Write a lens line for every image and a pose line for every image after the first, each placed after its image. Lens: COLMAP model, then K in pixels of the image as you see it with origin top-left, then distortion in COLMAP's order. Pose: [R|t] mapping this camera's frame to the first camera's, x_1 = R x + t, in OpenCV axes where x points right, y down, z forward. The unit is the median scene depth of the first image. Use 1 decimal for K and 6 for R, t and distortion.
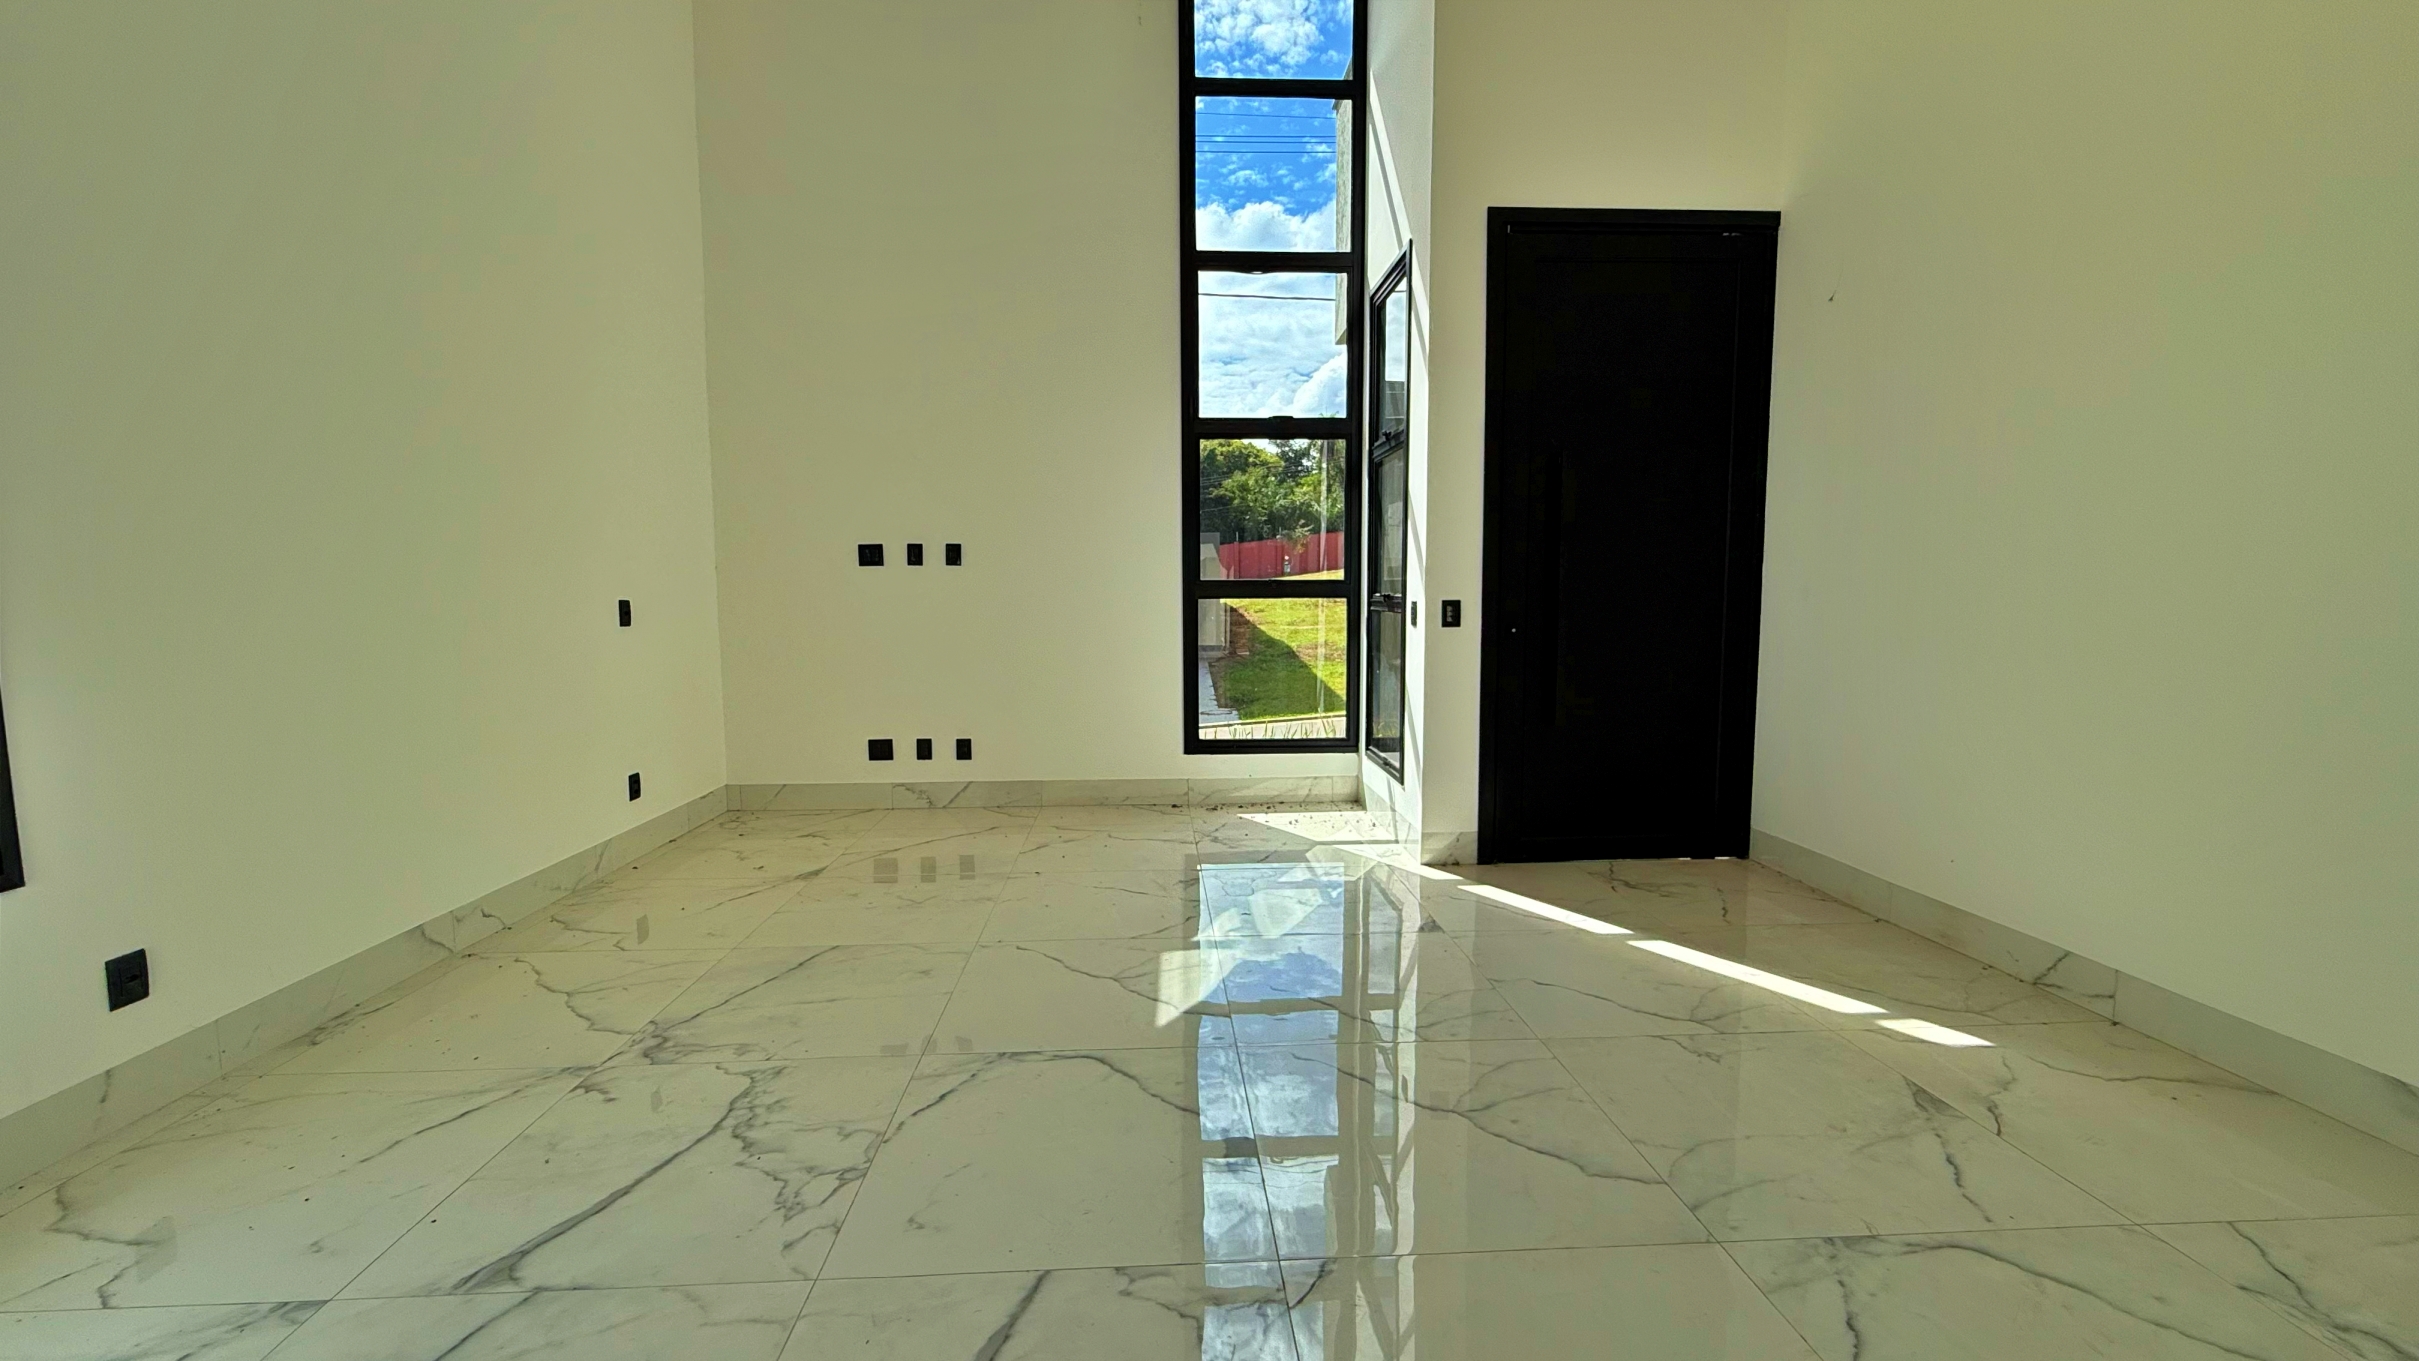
lens RADIAL K [[967.1, 0, 1199.8], [0, 967.1, 680.3], [0, 0, 1]] dist [-0.000161, 0.000359]
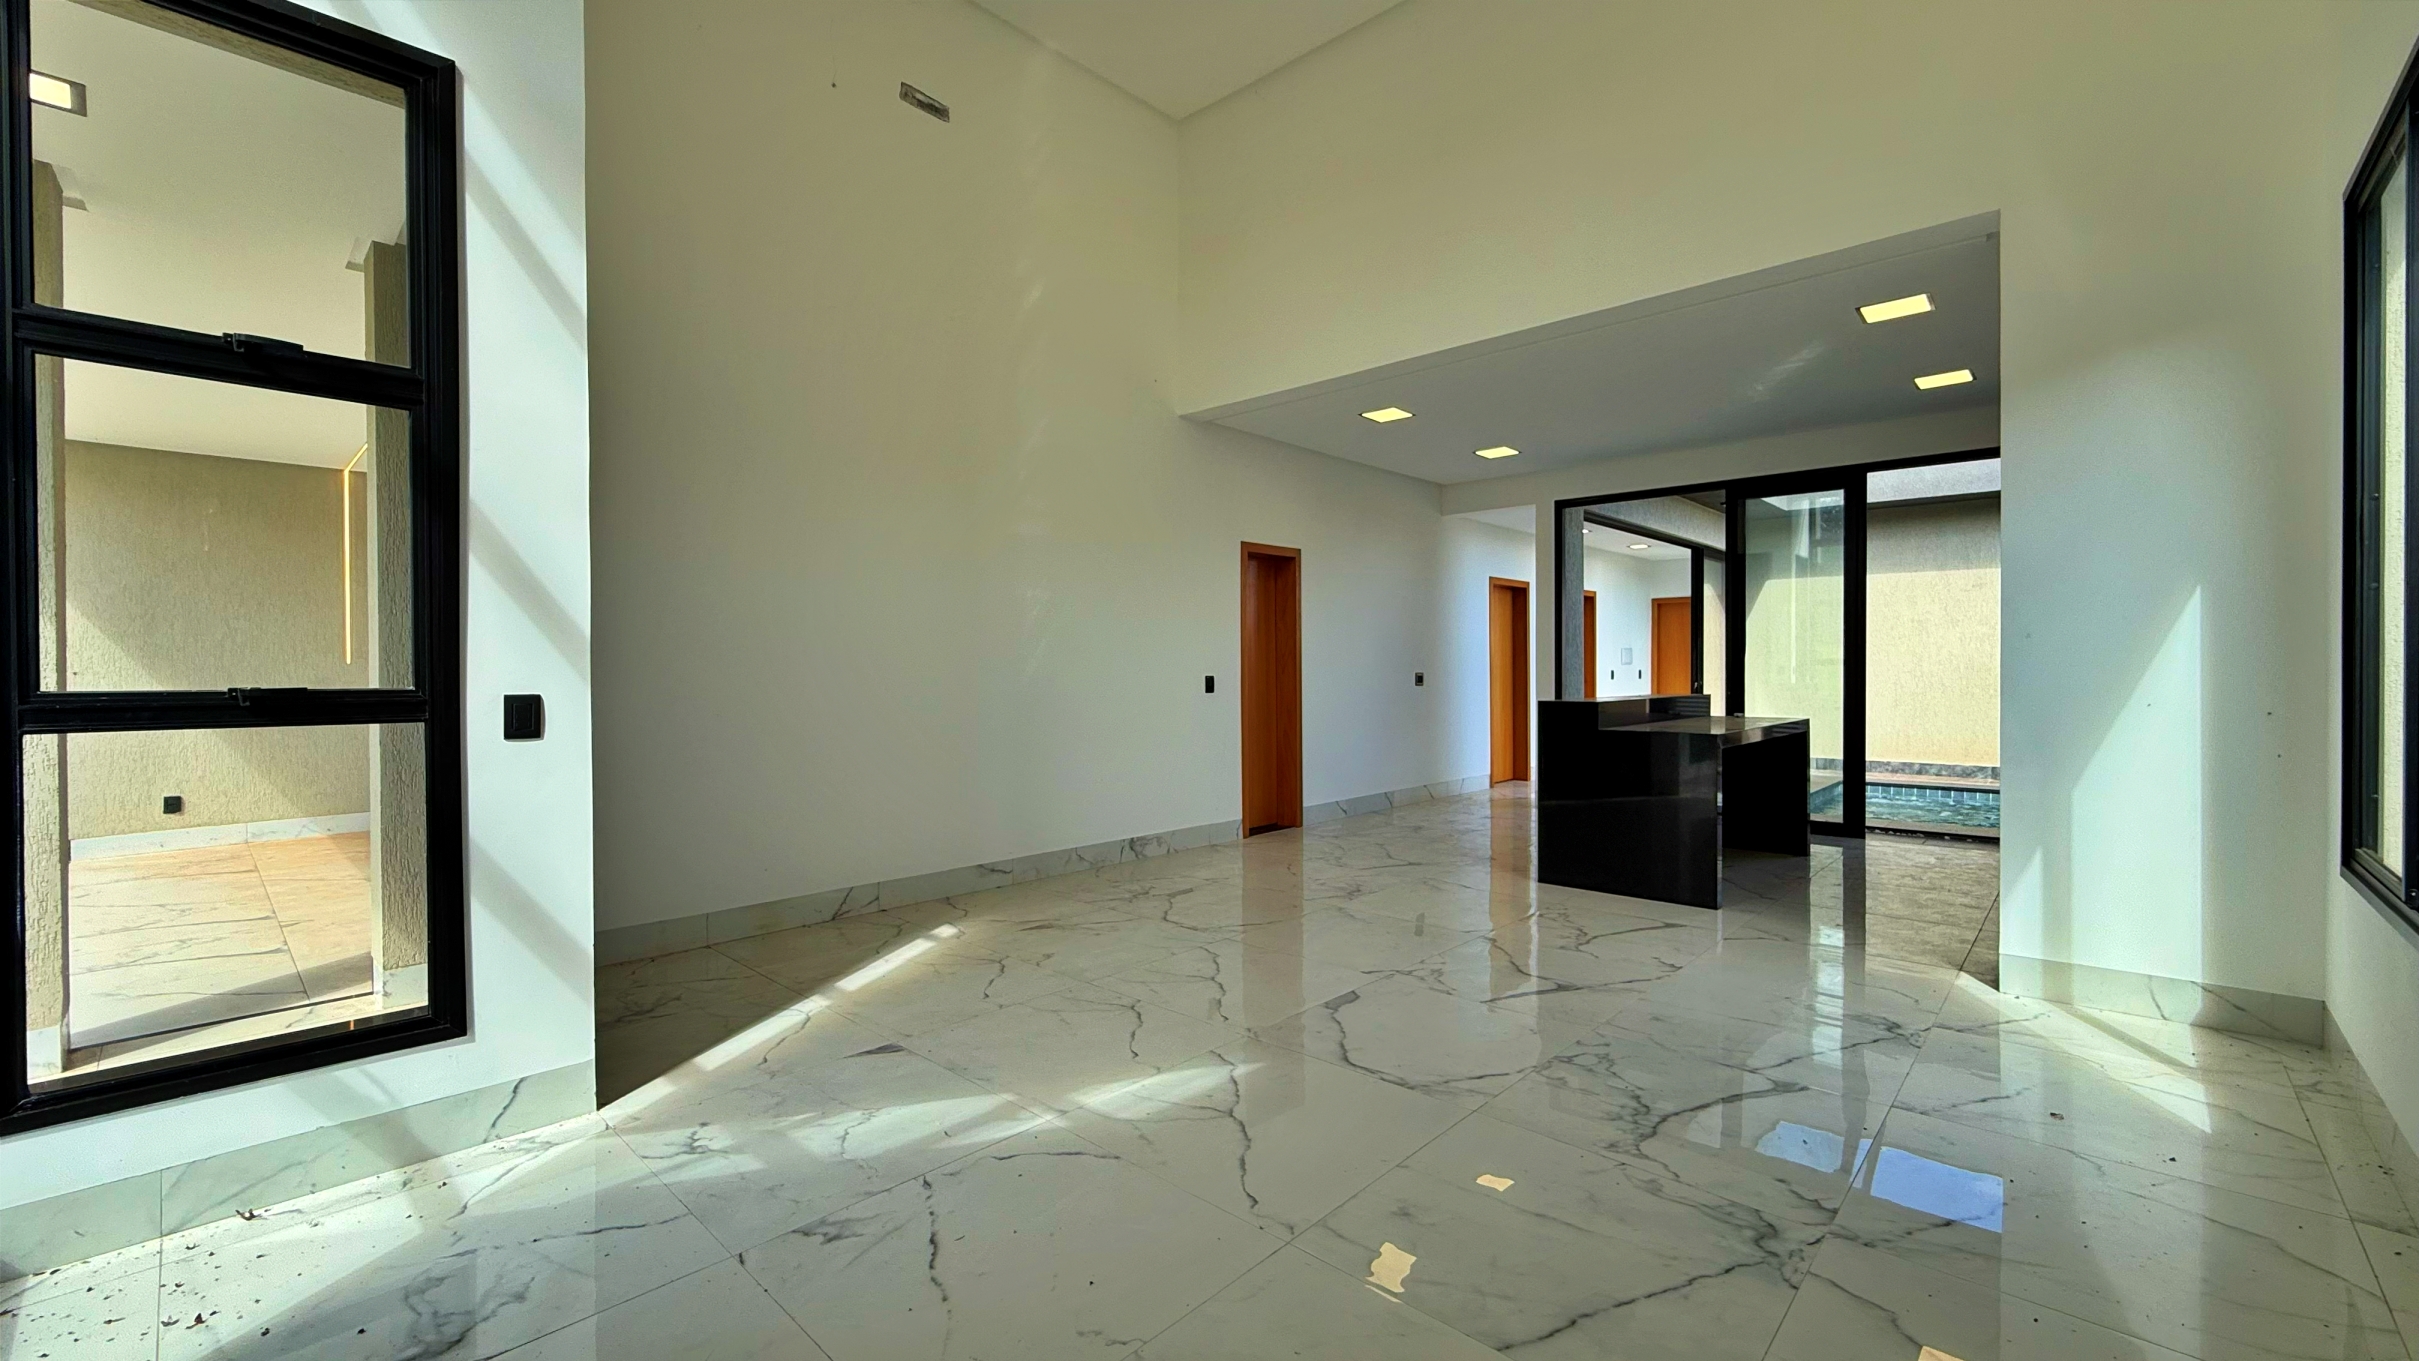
lens RADIAL K [[967.1, 0, 1198.1], [0, 967.1, 678.5], [0, 0, 1]] dist [-0.000161, 0.000359]
pose [[-0.686232, 0.001141, 0.727381, -0.498150], [0.075660, 0.994686, 0.069820, -0.103795], [-0.723437, 0.102946, -0.682672, 1.112930]]
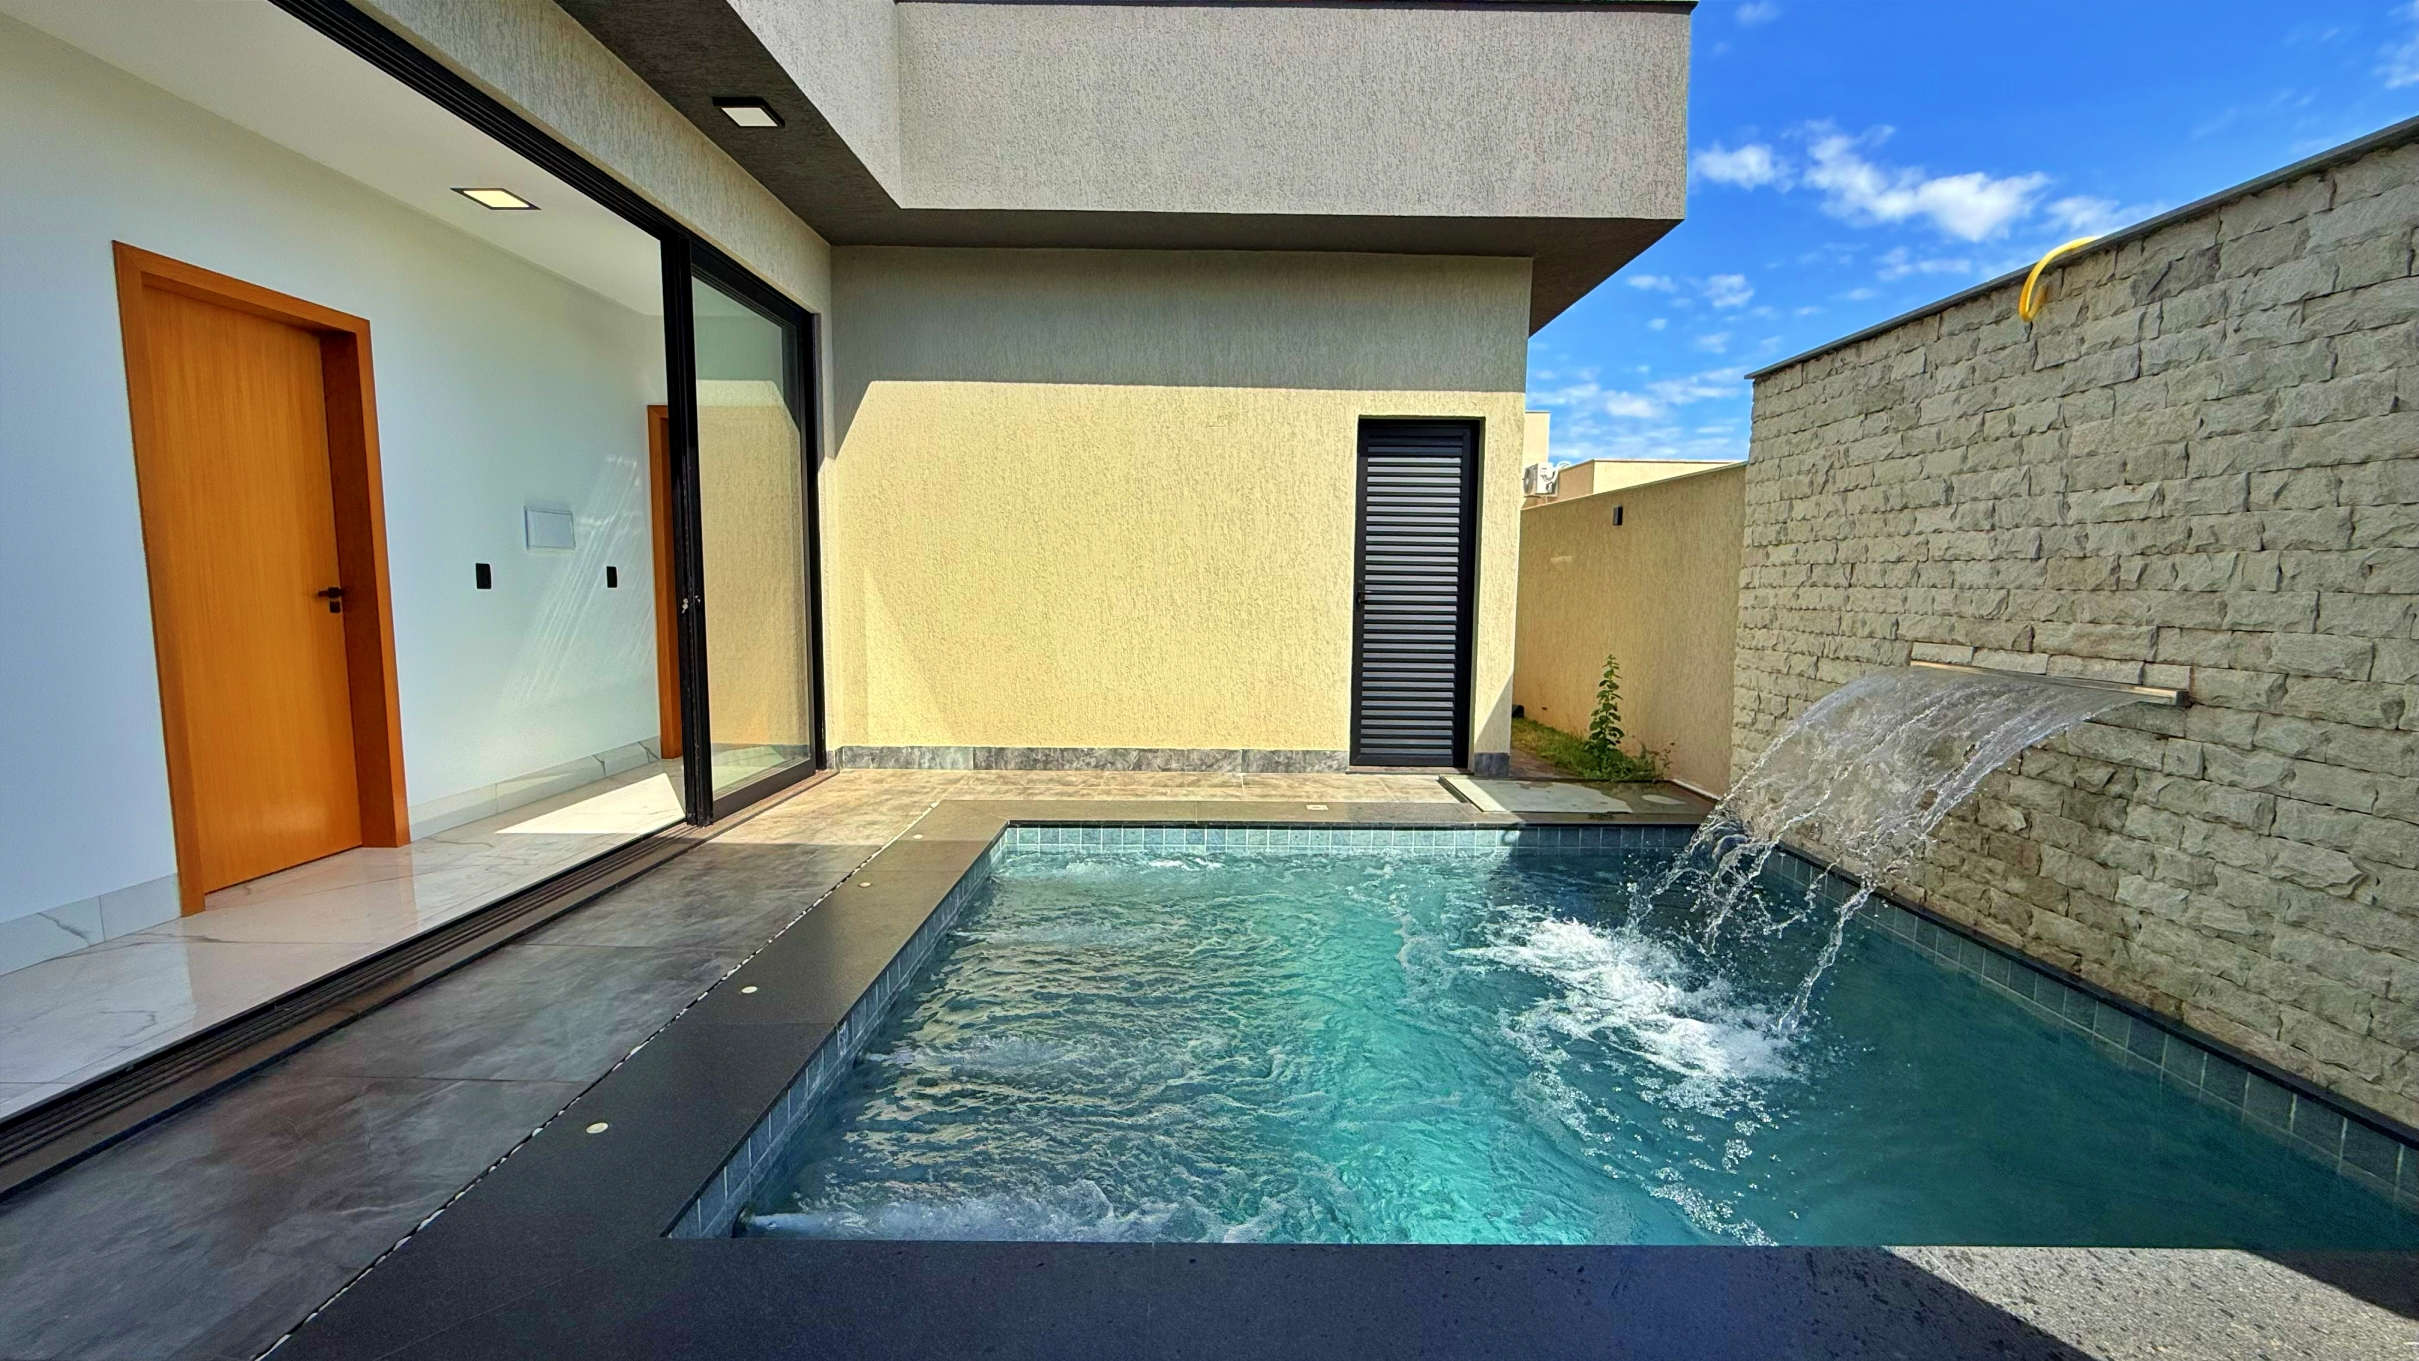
lens RADIAL K [[967.1, 0, 1196.0], [0, 967.1, 678.1], [0, 0, 1]] dist [-0.000161, 0.000359]
pose [[-0.997664, -0.011137, 0.067398, -0.117037], [0.001975, 0.981506, 0.191424, 0.082705], [-0.068283, 0.191110, -0.979191, -0.689052]]
